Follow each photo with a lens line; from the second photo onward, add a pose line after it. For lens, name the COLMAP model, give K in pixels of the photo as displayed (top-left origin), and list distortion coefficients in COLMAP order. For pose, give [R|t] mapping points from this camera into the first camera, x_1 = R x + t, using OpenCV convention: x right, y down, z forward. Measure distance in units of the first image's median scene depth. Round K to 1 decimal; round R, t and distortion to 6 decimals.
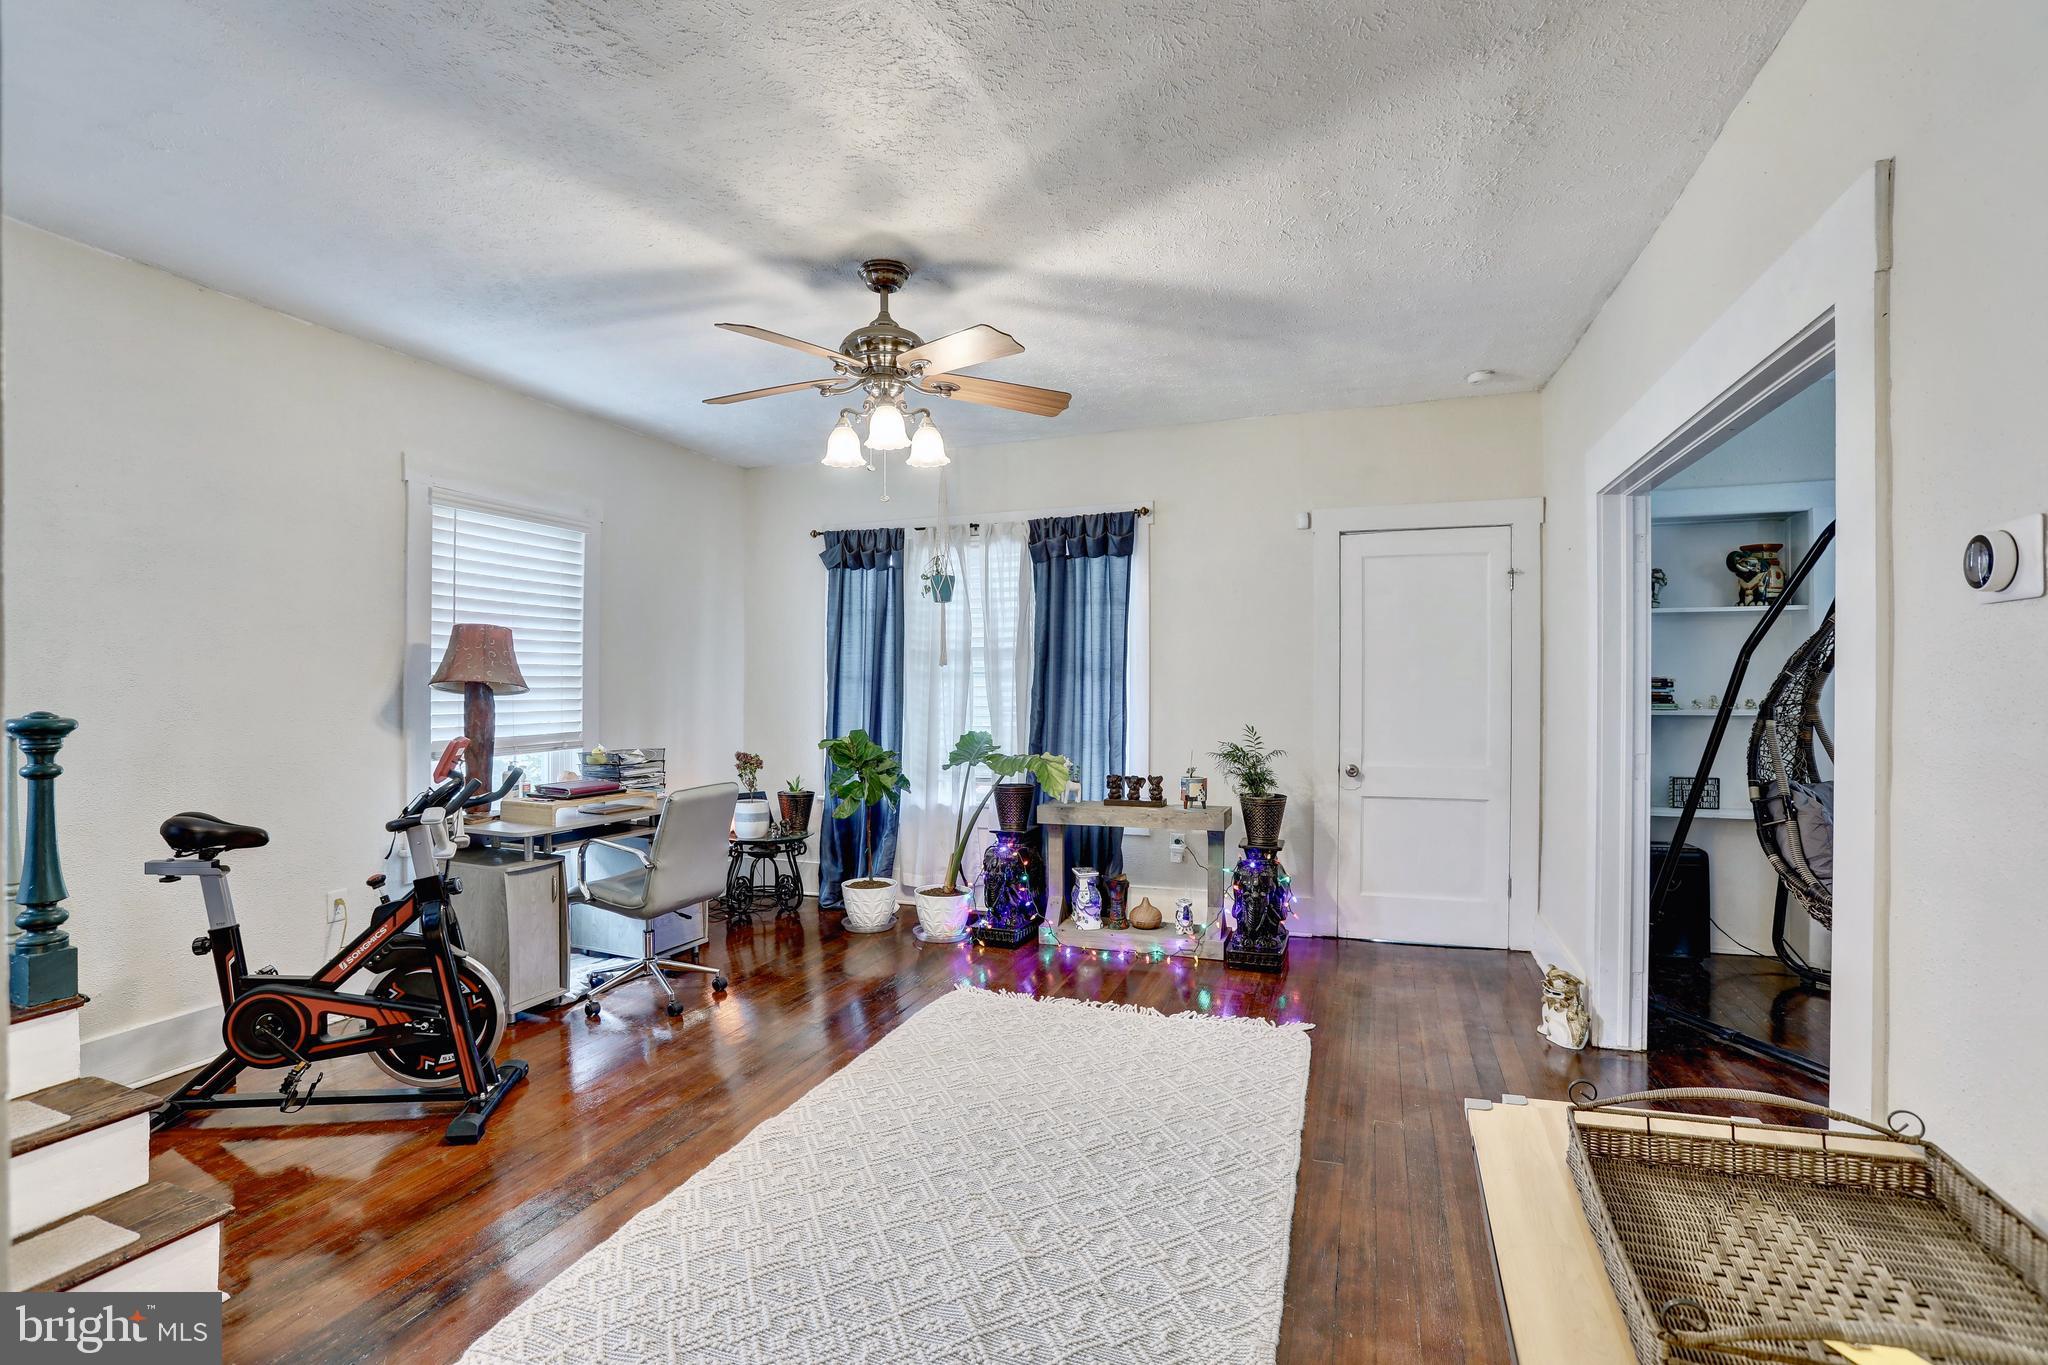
lens RADIAL K [[939.0, 0, 1021.4], [0, 939.0, 686.9], [0, 0, 1]] dist [-0.070199, 0.029632]
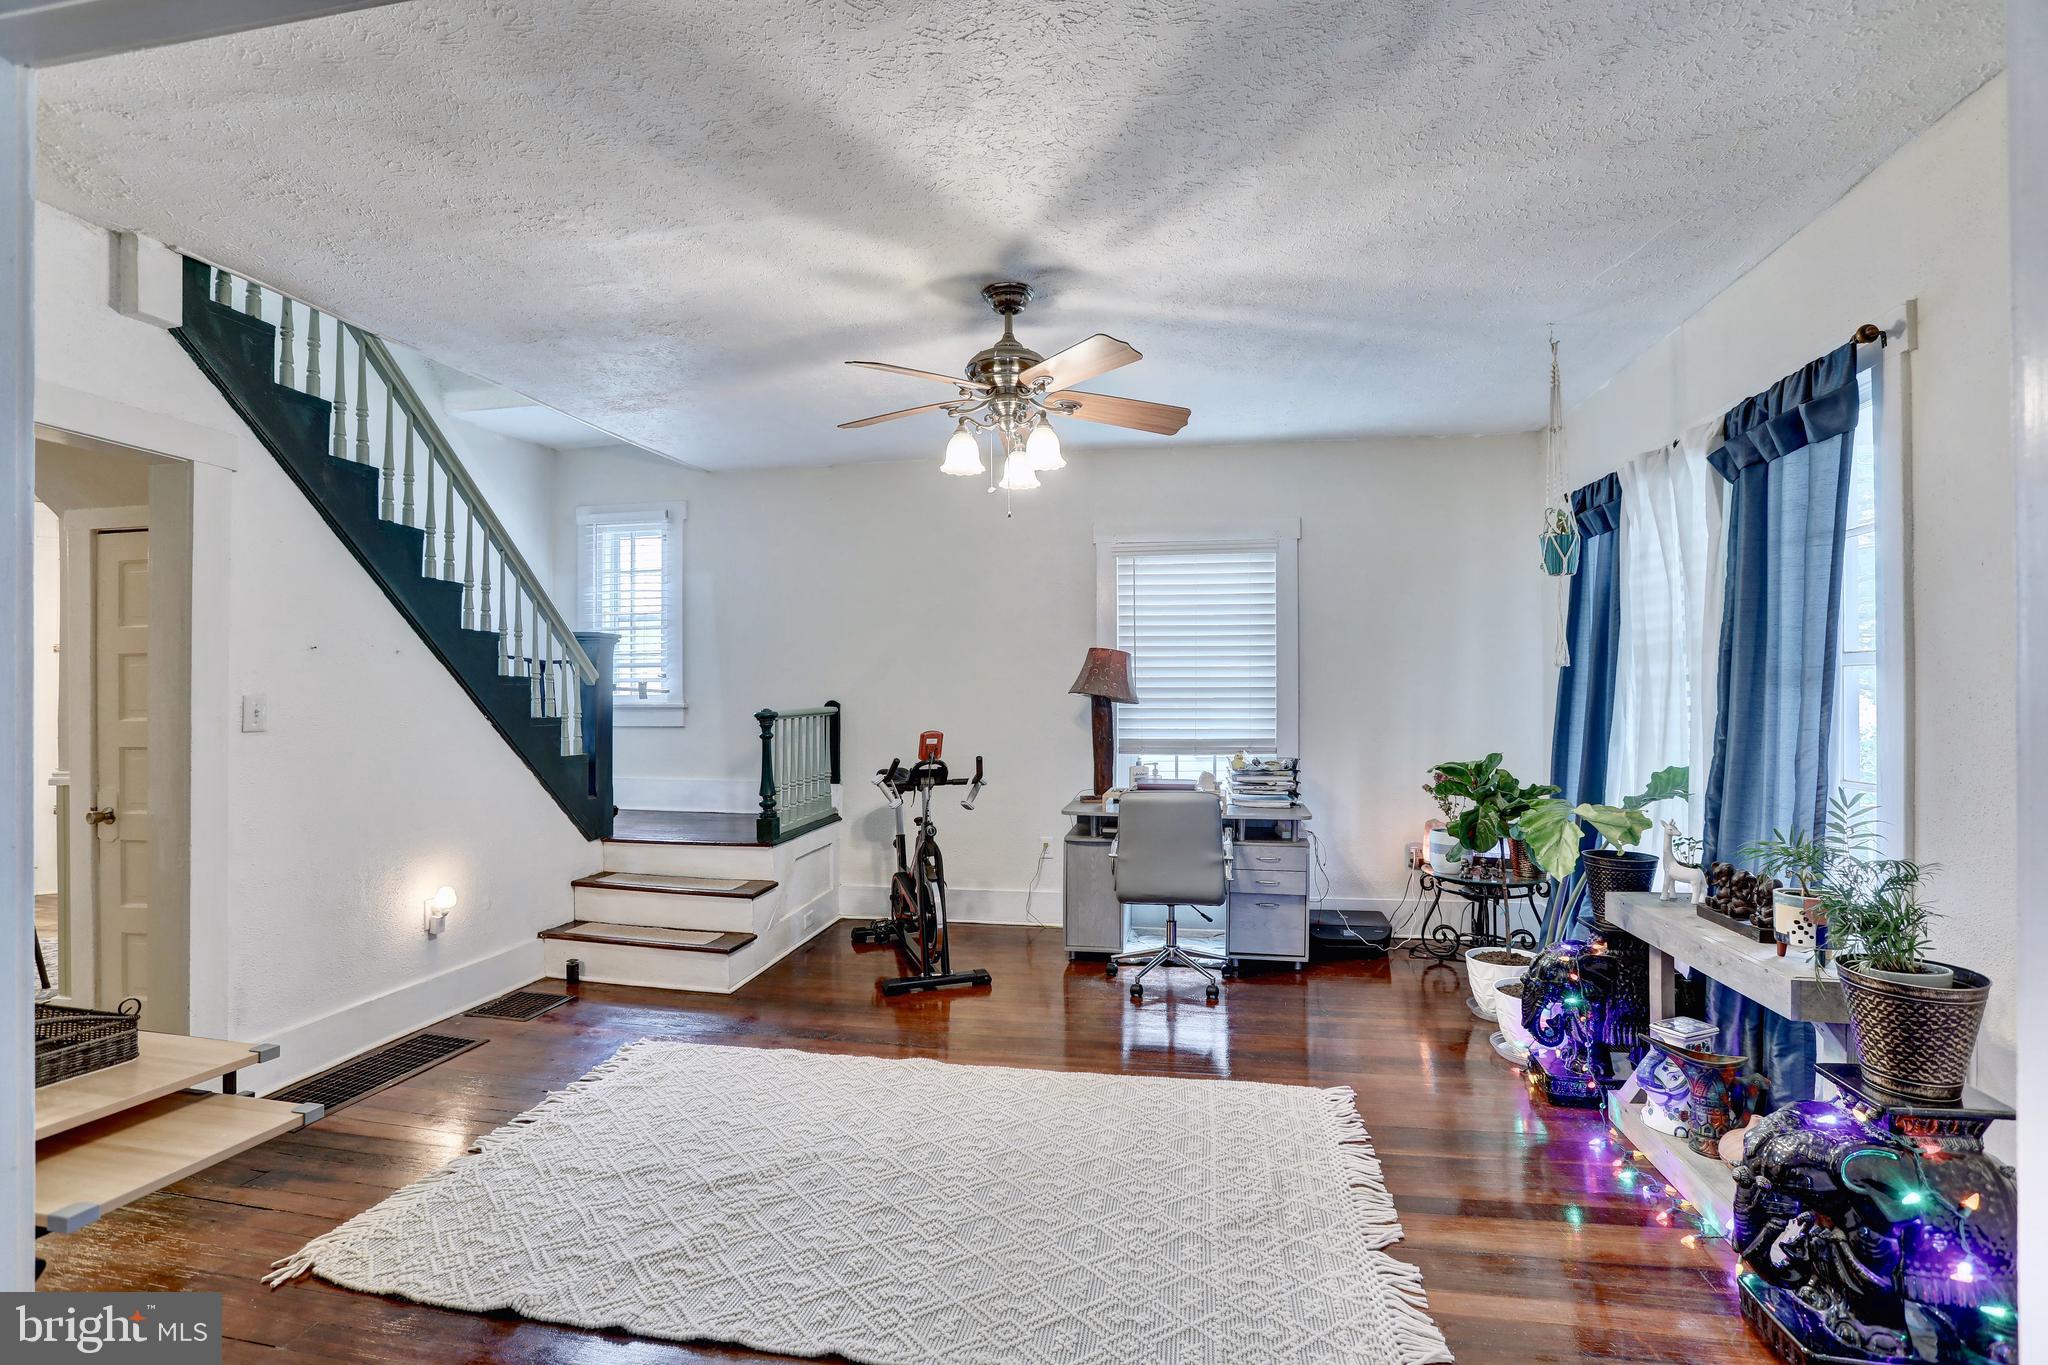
lens RADIAL K [[939.0, 0, 1021.4], [0, 939.0, 686.9], [0, 0, 1]] dist [-0.070199, 0.029632]
pose [[0.167658, -0.009037, -0.985804, 0.800554], [0.001163, 0.999959, -0.008969, -0.002545], [0.985845, 0.000357, 0.167661, 0.776174]]
